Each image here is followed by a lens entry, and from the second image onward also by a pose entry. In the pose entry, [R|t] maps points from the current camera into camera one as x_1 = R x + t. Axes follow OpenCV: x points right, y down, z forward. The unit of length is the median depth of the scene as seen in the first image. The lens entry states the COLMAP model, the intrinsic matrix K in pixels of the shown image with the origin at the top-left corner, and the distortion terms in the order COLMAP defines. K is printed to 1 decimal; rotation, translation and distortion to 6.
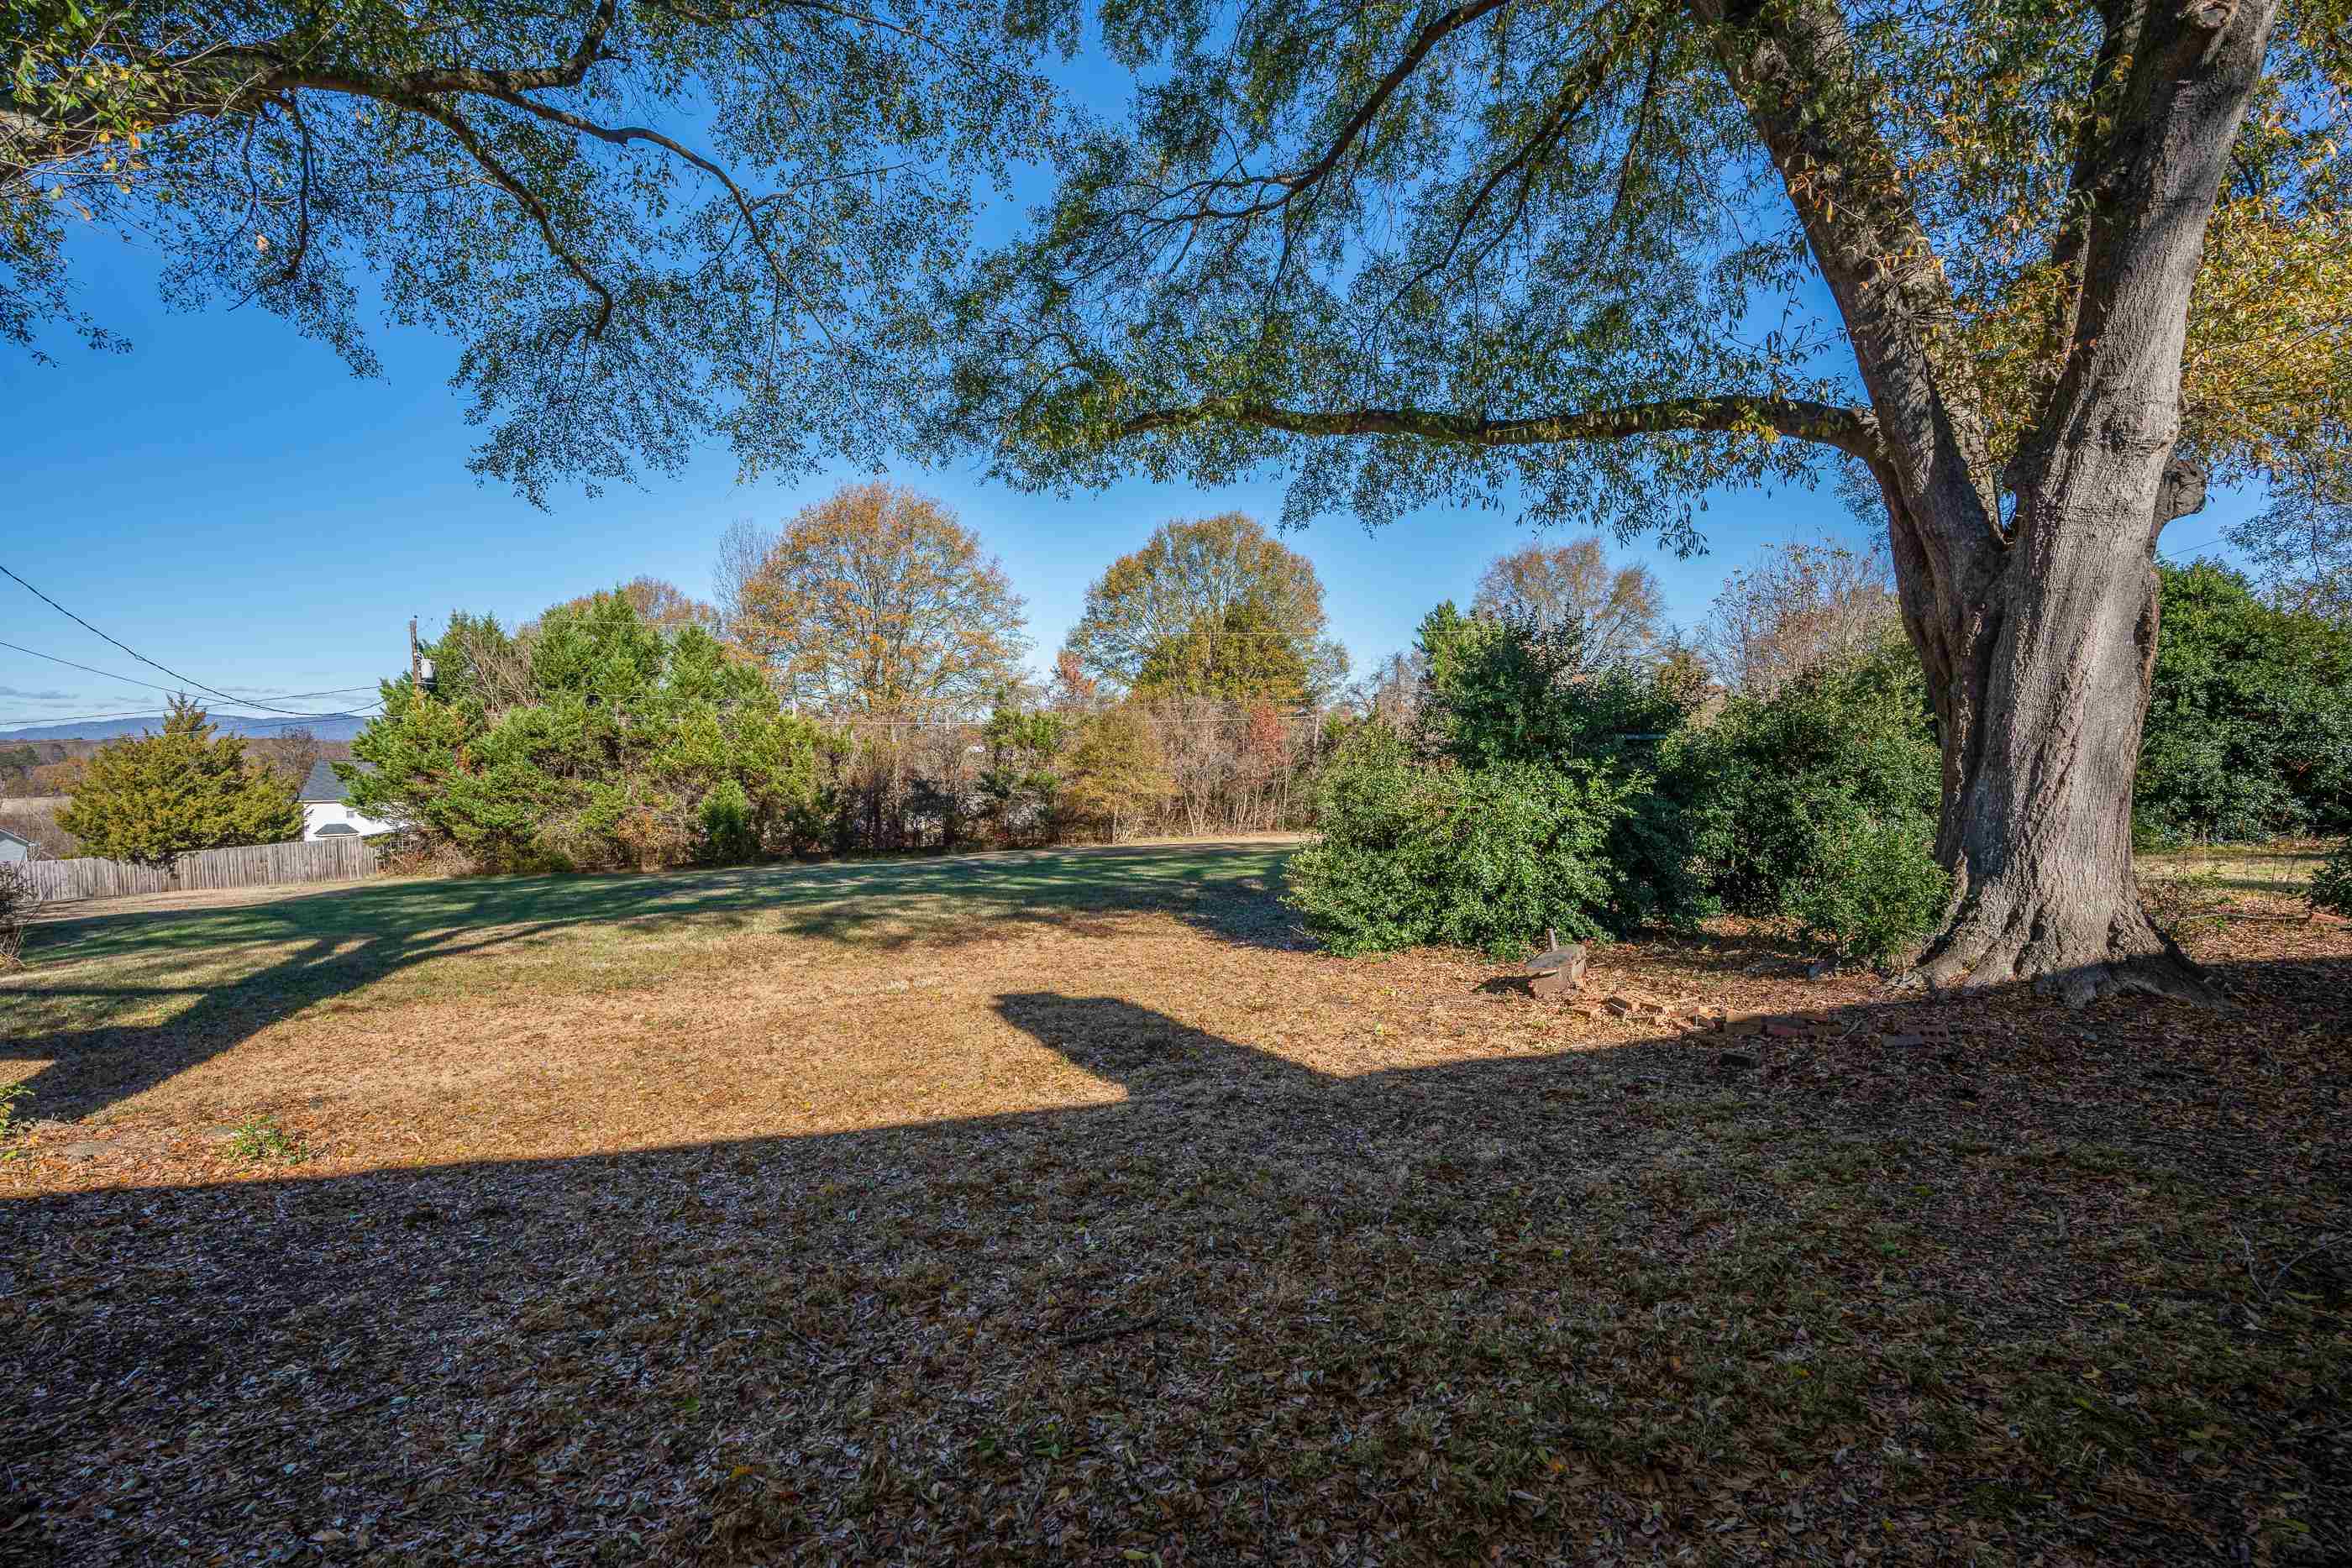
lens RADIAL K [[1079.7, 0, 1167.6], [0, 1079.7, 783.6], [0, 0, 1]] dist [-0.073913, 0.031602]
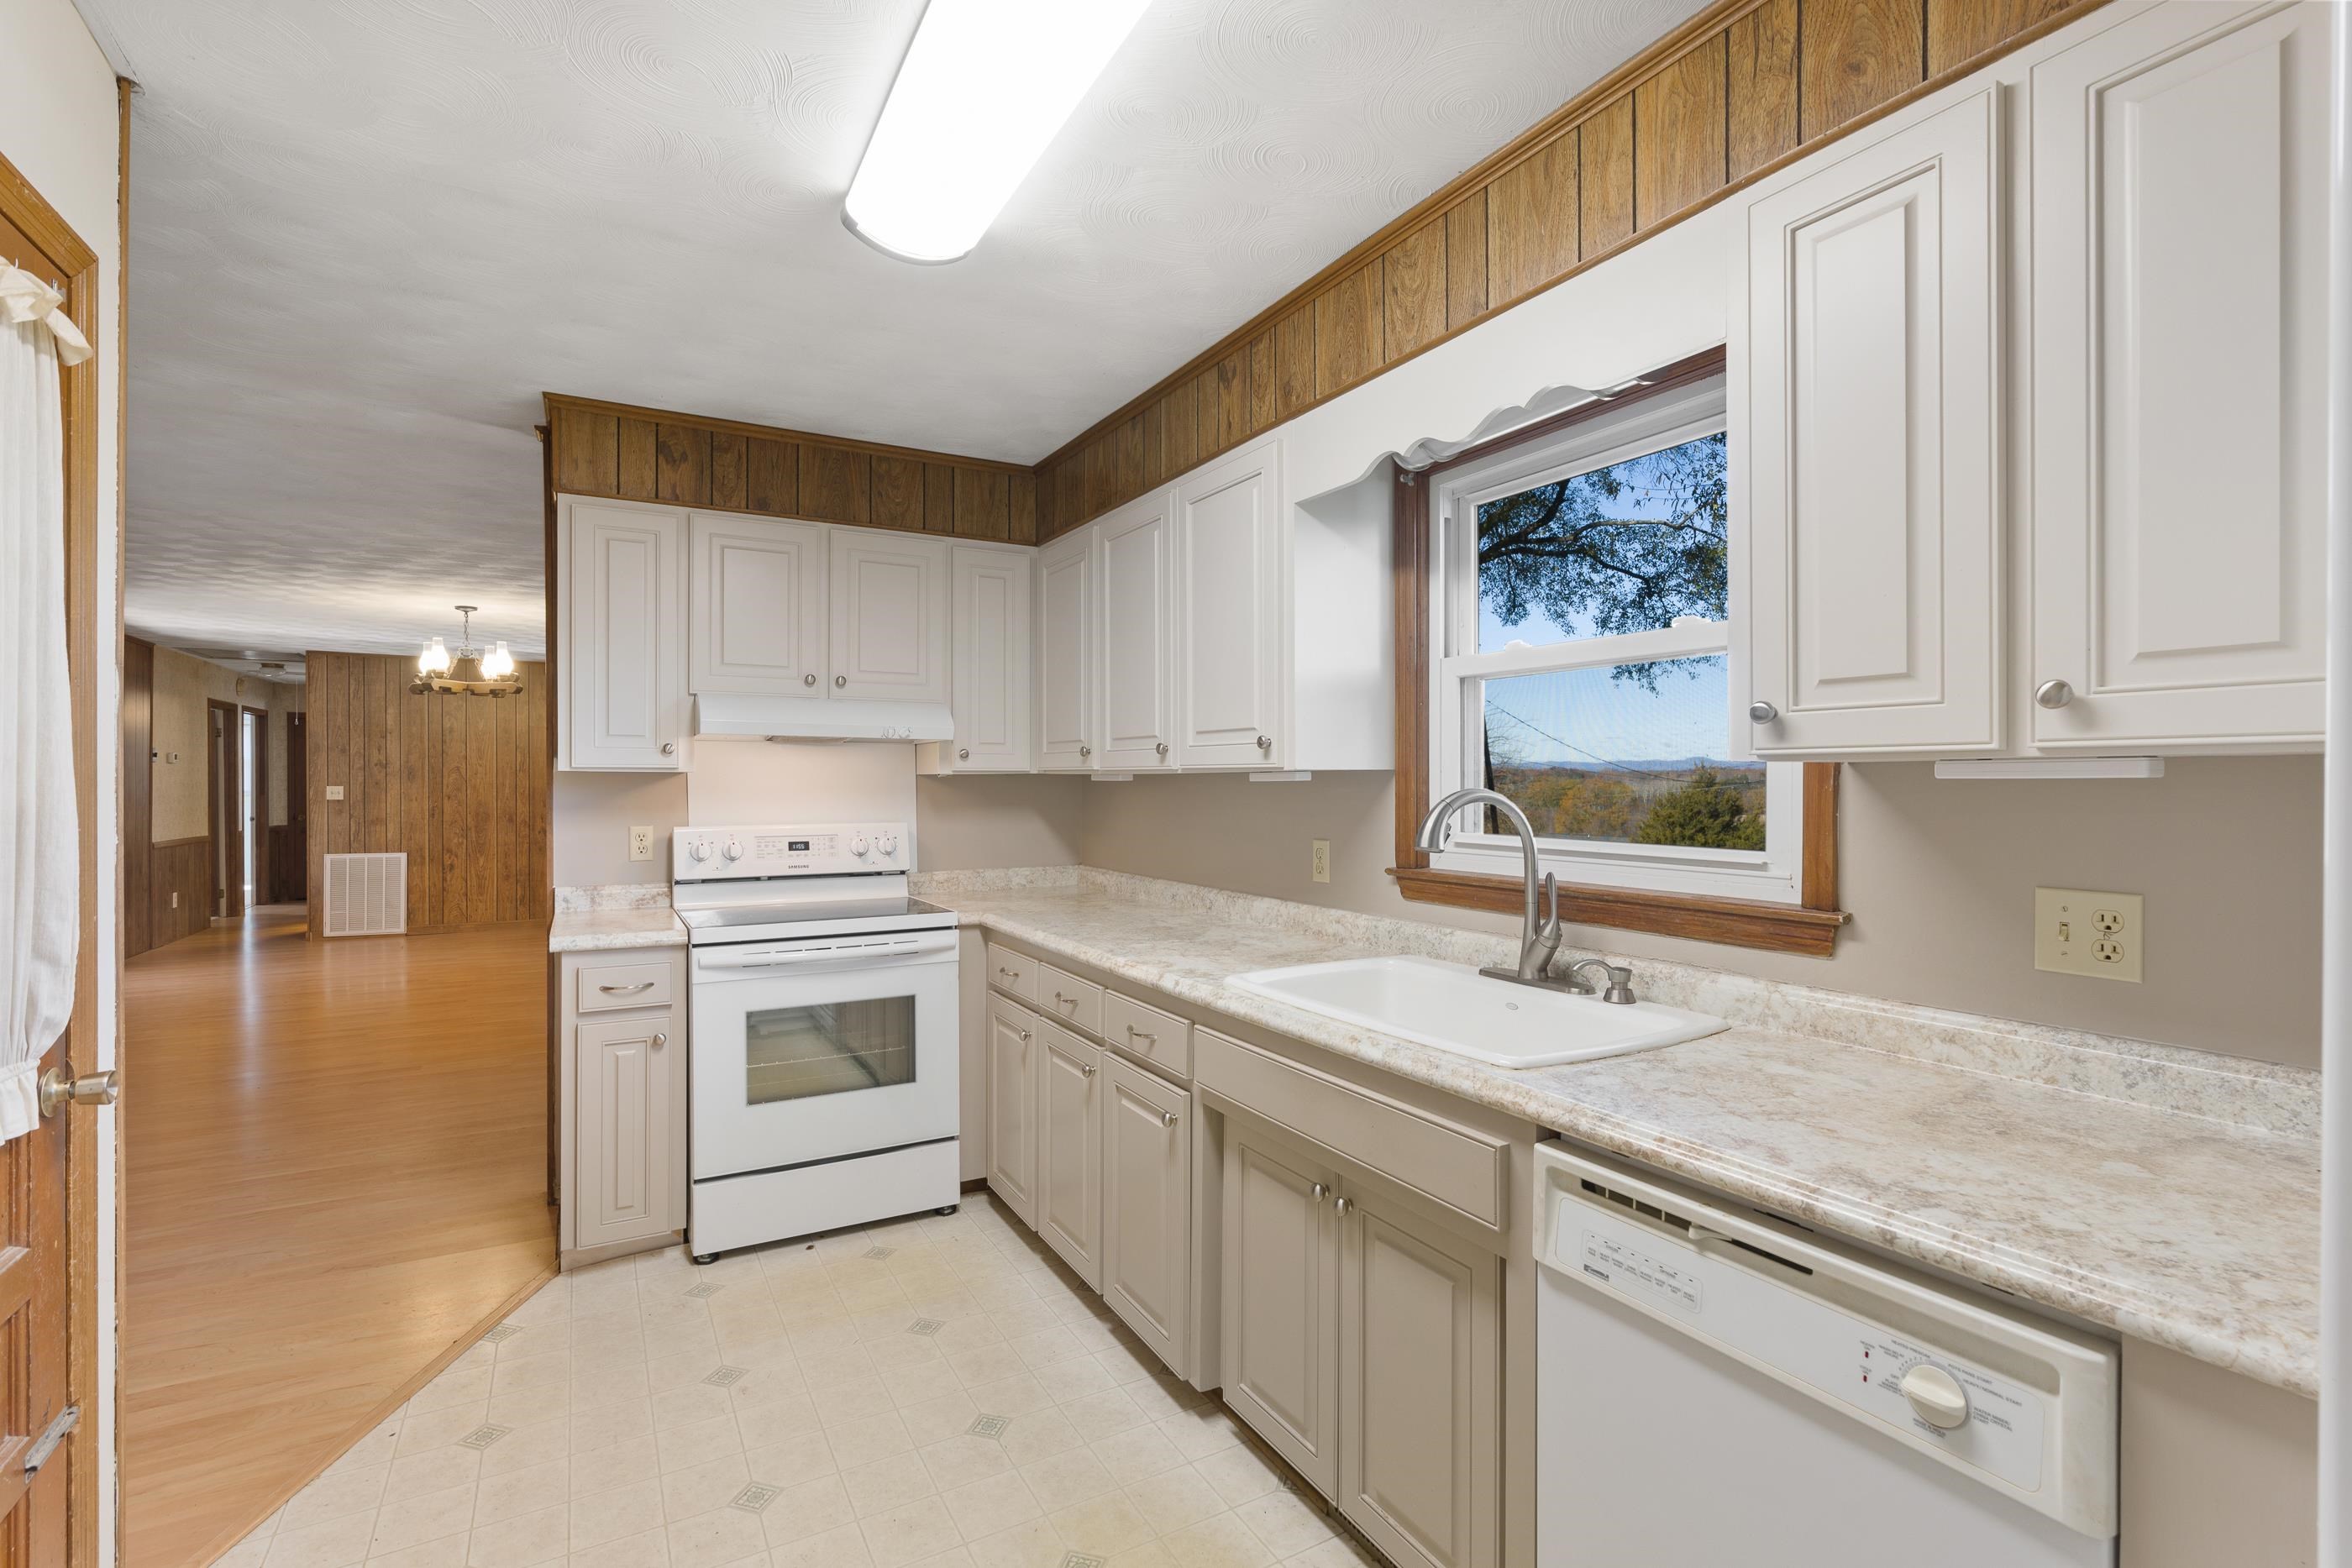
lens RADIAL K [[1057.0, 0, 1176.0], [0, 1057.0, 784.0], [0, 0, 1]] dist [-0.010173, 0.000346]
pose [[0.233010, 0.011179, -0.972410, 0.279306], [-0.035508, 0.999365, 0.002980, -0.033003], [0.971826, 0.033834, 0.233259, -0.035508]]
